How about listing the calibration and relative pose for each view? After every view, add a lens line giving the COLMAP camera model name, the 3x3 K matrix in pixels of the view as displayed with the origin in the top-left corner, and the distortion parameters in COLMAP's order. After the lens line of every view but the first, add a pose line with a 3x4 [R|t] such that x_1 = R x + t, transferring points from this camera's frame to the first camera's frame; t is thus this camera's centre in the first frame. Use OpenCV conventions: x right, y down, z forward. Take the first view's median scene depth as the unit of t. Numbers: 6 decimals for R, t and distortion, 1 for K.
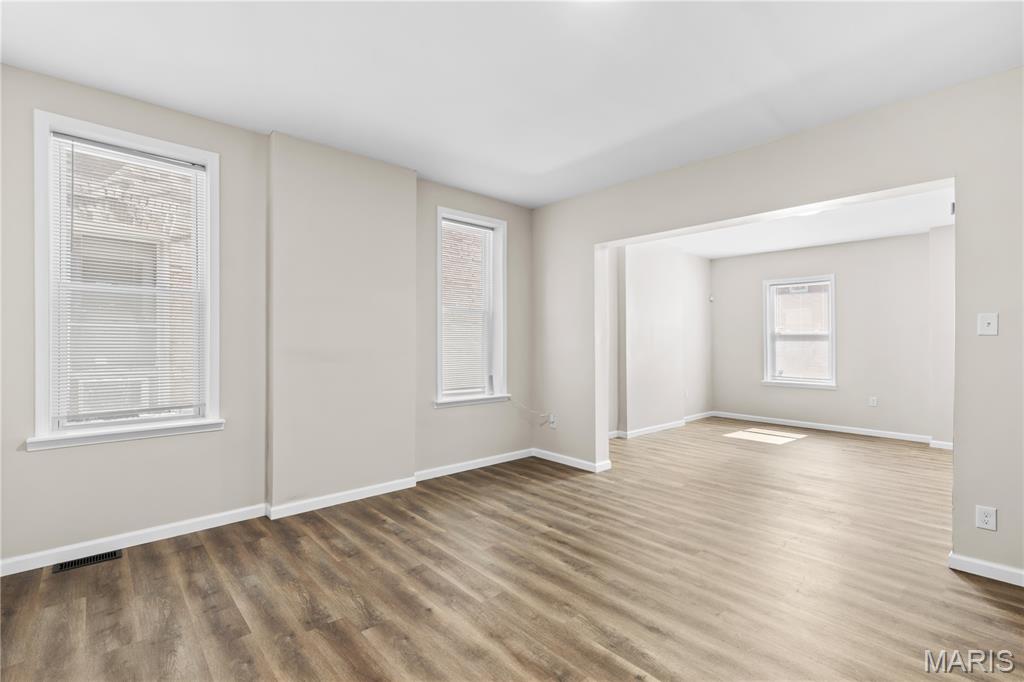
lens RADIAL K [[467.6, 0, 513.6], [0, 467.6, 342.5], [0, 0, 1]] dist [0.002496, 0.000919]
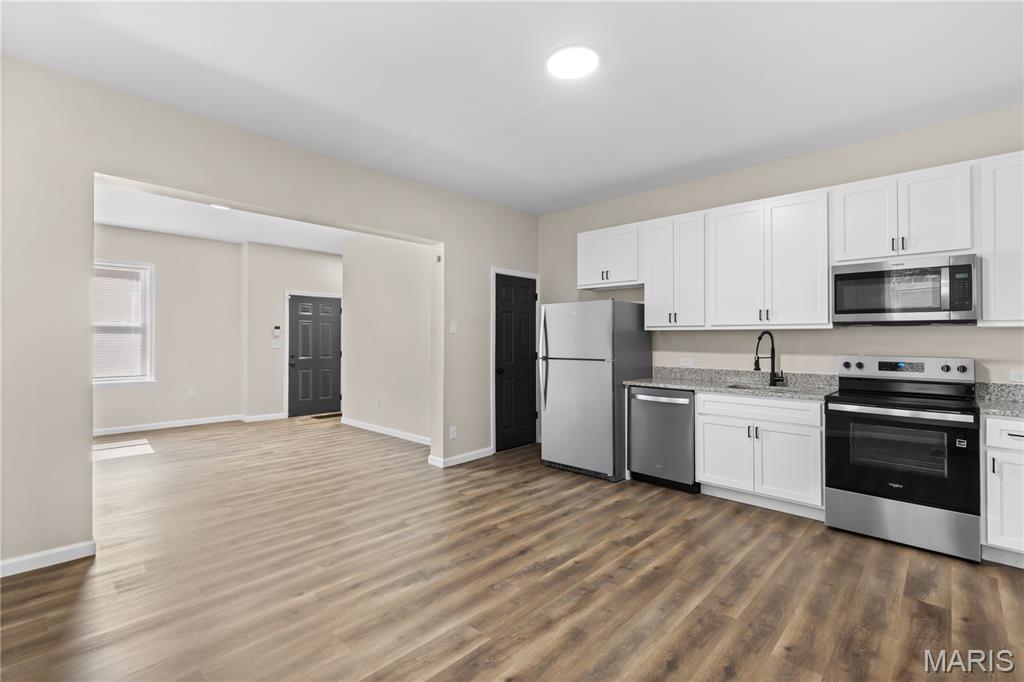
lens RADIAL K [[467.6, 0, 515.4], [0, 467.6, 337.3], [0, 0, 1]] dist [0.002496, 0.000919]
pose [[-0.086903, -0.001985, 0.996215, -0.780229], [-0.004690, 0.999988, 0.001583, -0.004814], [-0.996206, -0.004534, -0.086911, 0.858952]]
